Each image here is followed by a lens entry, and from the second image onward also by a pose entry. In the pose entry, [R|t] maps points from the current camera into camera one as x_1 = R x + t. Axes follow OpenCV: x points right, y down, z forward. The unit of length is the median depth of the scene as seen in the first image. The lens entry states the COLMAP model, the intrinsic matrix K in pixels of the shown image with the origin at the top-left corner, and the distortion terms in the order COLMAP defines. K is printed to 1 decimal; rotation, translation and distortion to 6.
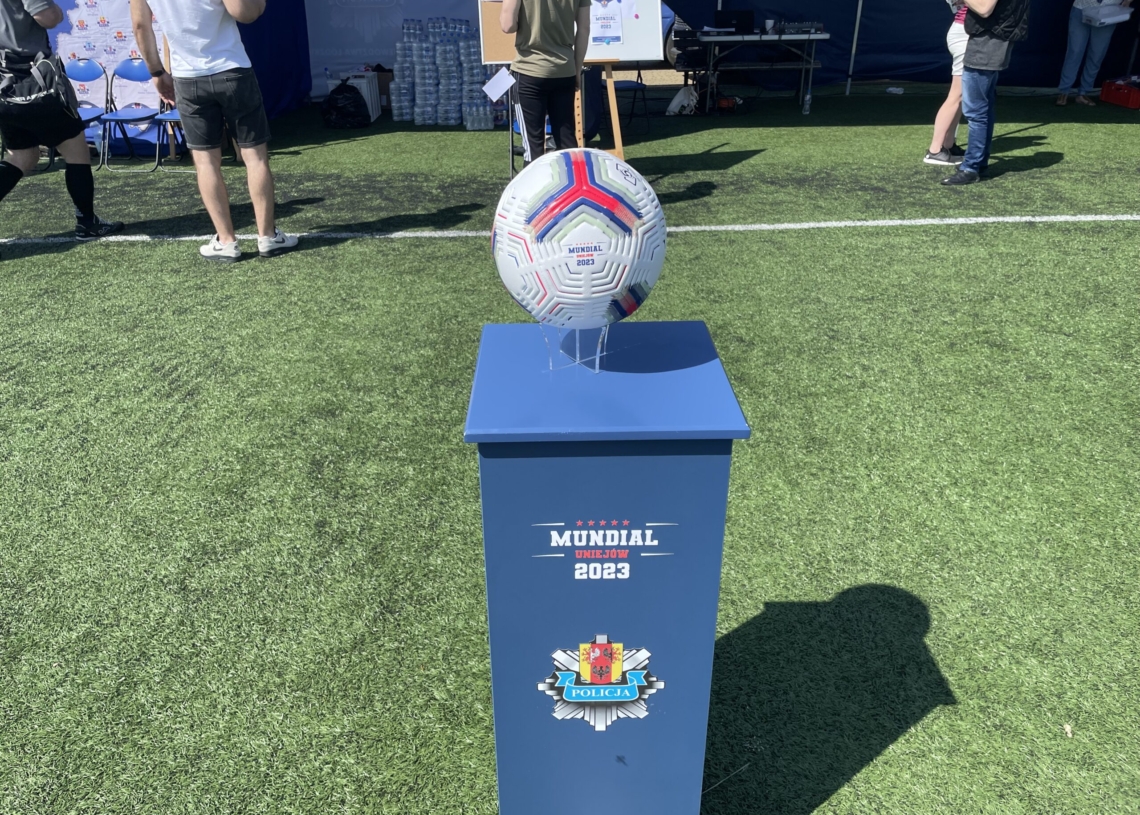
lens RADIAL K [[893.5, 0, 563.4], [0, 893.5, 425.7], [0, 0, 1]] dist [0.072902, -0.153975]
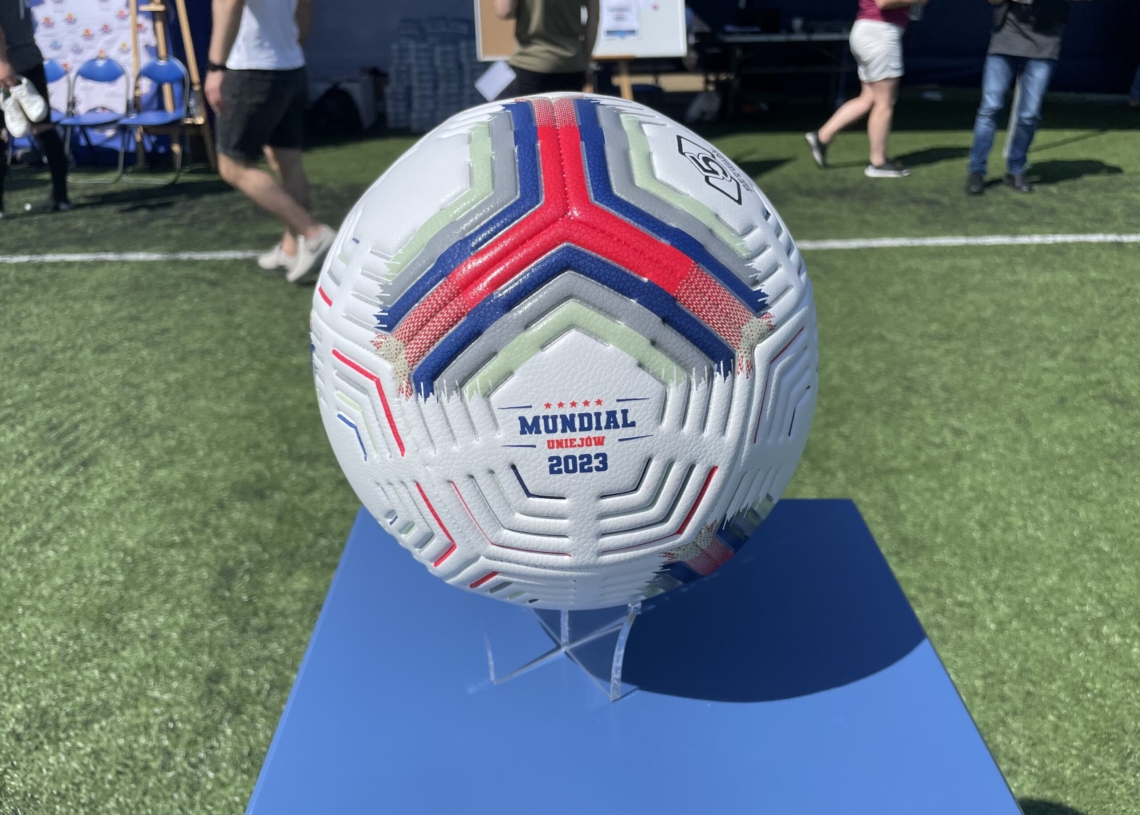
lens RADIAL K [[910.9, 0, 570.0], [0, 910.9, 407.5], [0, 0, 1]] dist [0.048022, -0.109899]
pose [[0.999983, 0.002784, -0.005122, 0.008052], [-0.002960, 0.999395, -0.034663, -0.064884], [0.005022, 0.034678, 0.999386, 0.239312]]
